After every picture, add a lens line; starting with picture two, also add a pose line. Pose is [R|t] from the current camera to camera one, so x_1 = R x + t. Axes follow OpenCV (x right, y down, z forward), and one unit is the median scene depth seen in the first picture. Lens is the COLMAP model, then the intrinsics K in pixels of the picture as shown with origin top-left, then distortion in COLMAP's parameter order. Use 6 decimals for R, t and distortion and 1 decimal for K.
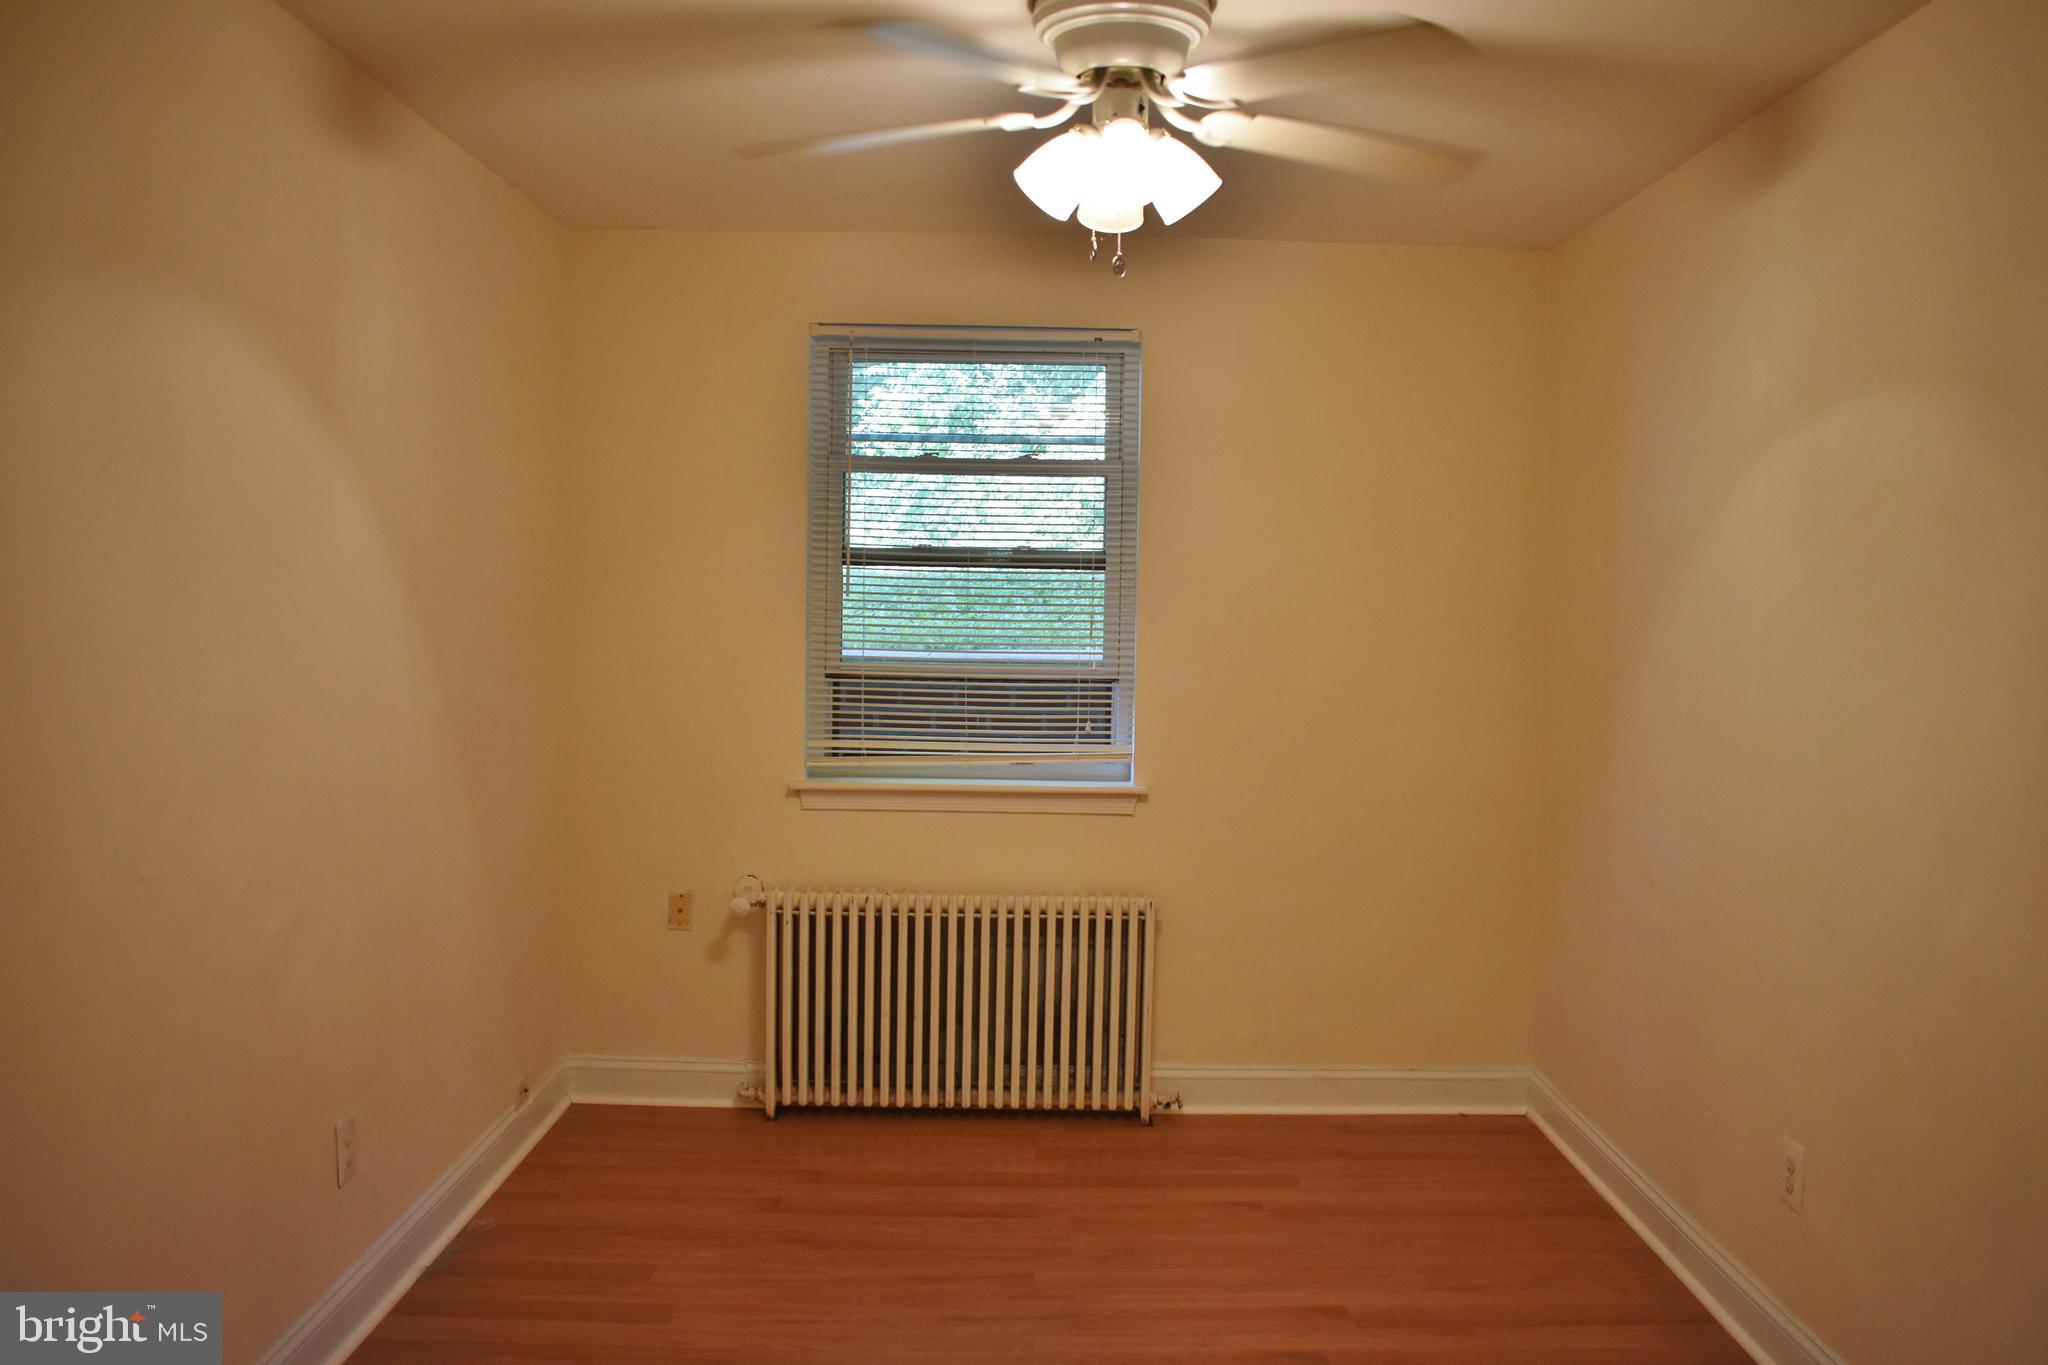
lens RADIAL K [[1819.8, 0, 1025.0], [0, 1819.8, 677.4], [0, 0, 1]] dist [-0.012840, -0.002424]
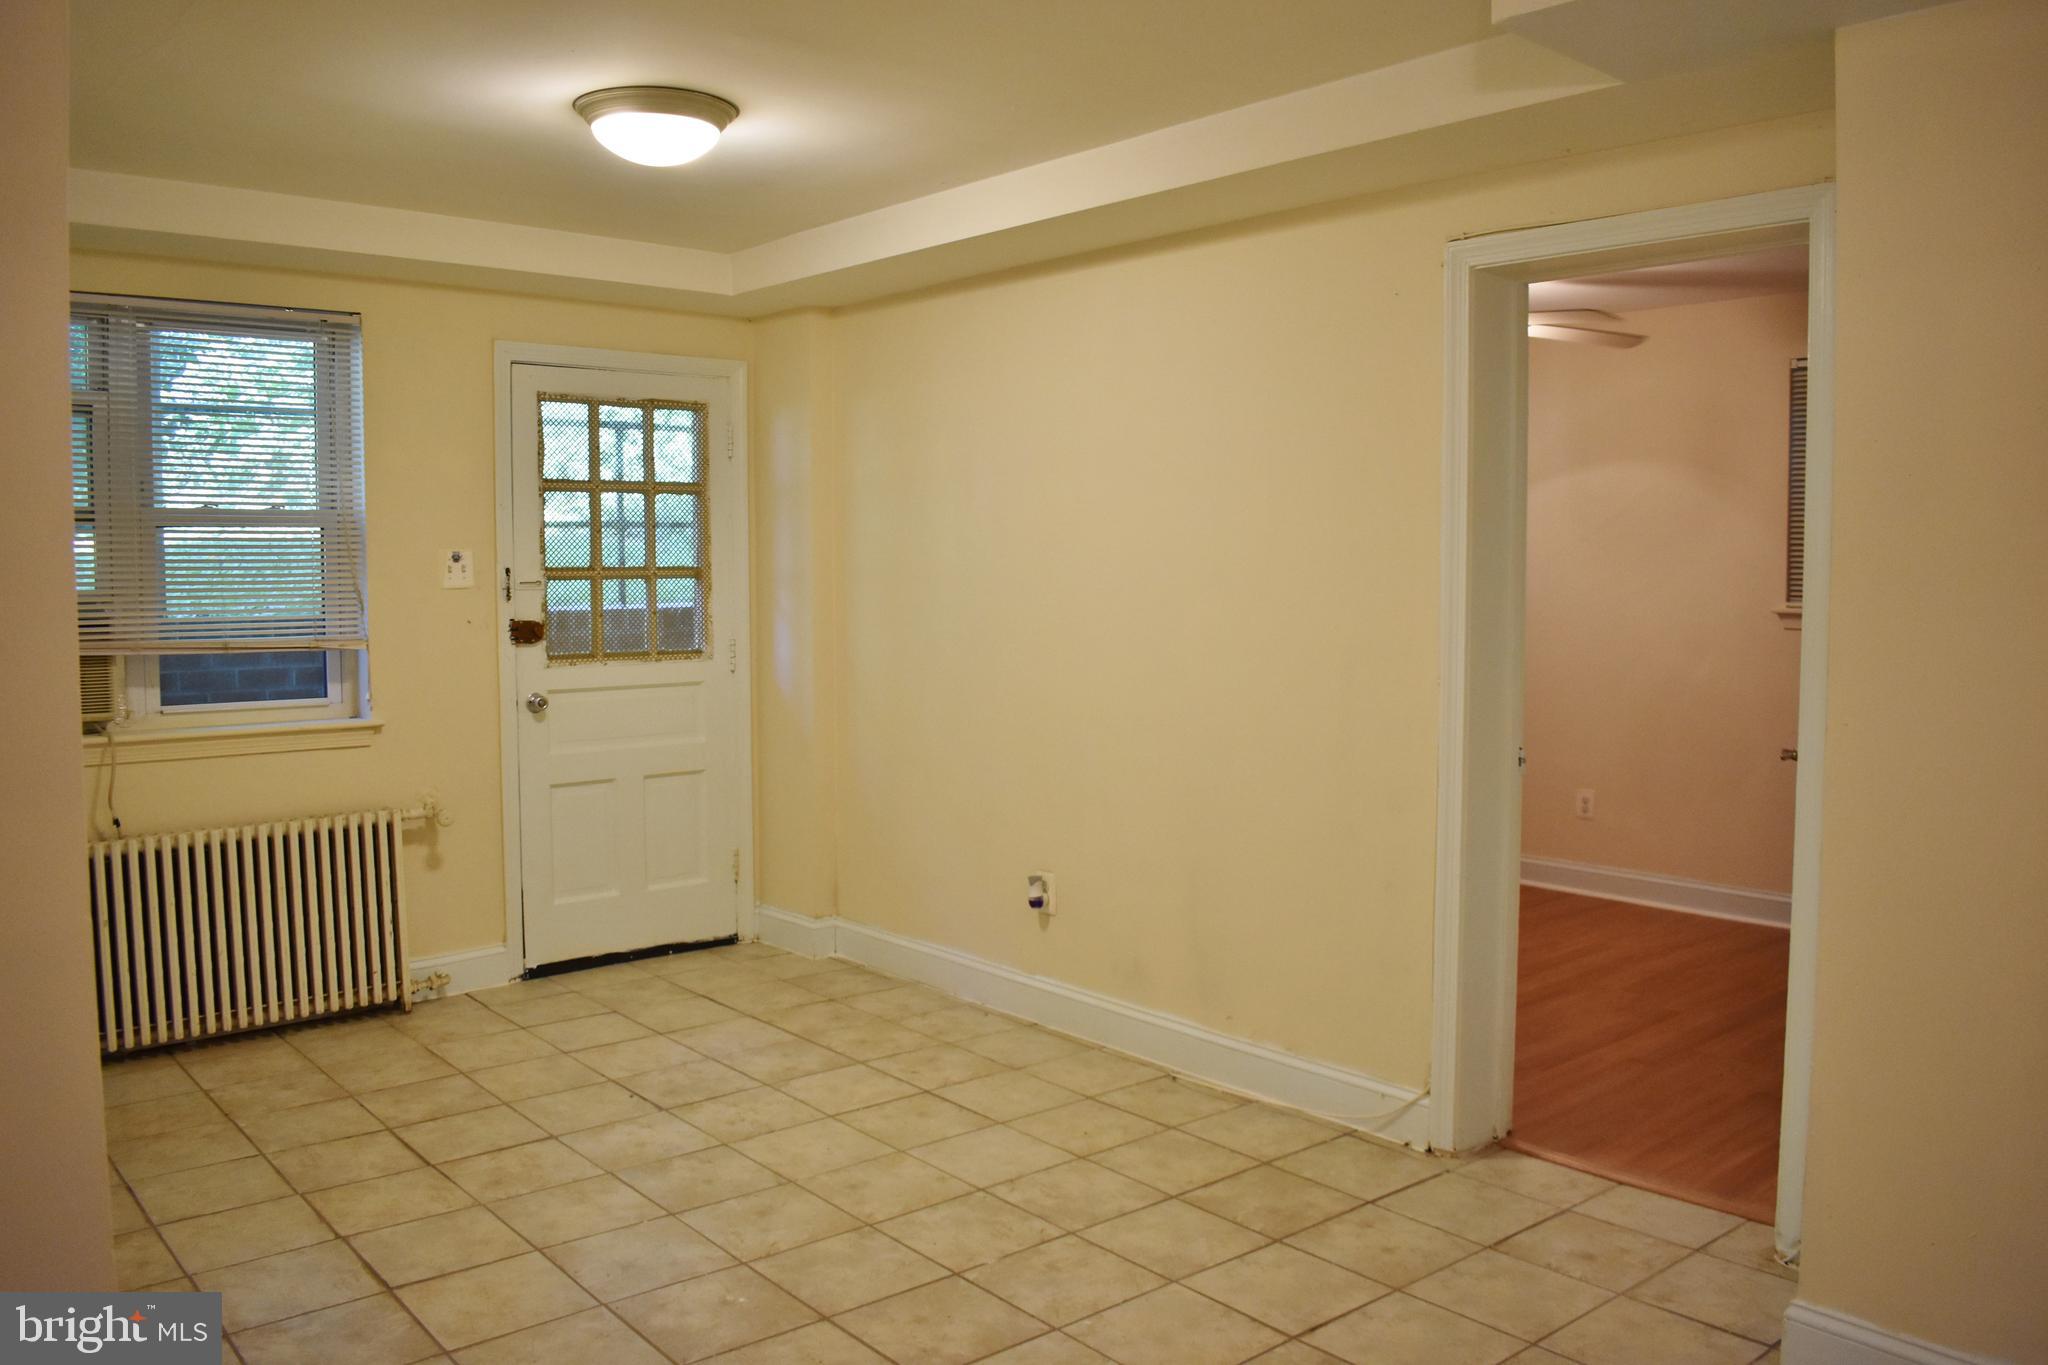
lens RADIAL K [[1612.5, 0, 1034.3], [0, 1612.5, 668.3], [0, 0, 1]] dist [-0.092156, 0.018986]
pose [[0.740644, -0.060933, 0.669129, -1.032181], [0.037554, 0.998077, 0.049322, -0.018240], [-0.670847, -0.011402, 0.741508, -0.023401]]
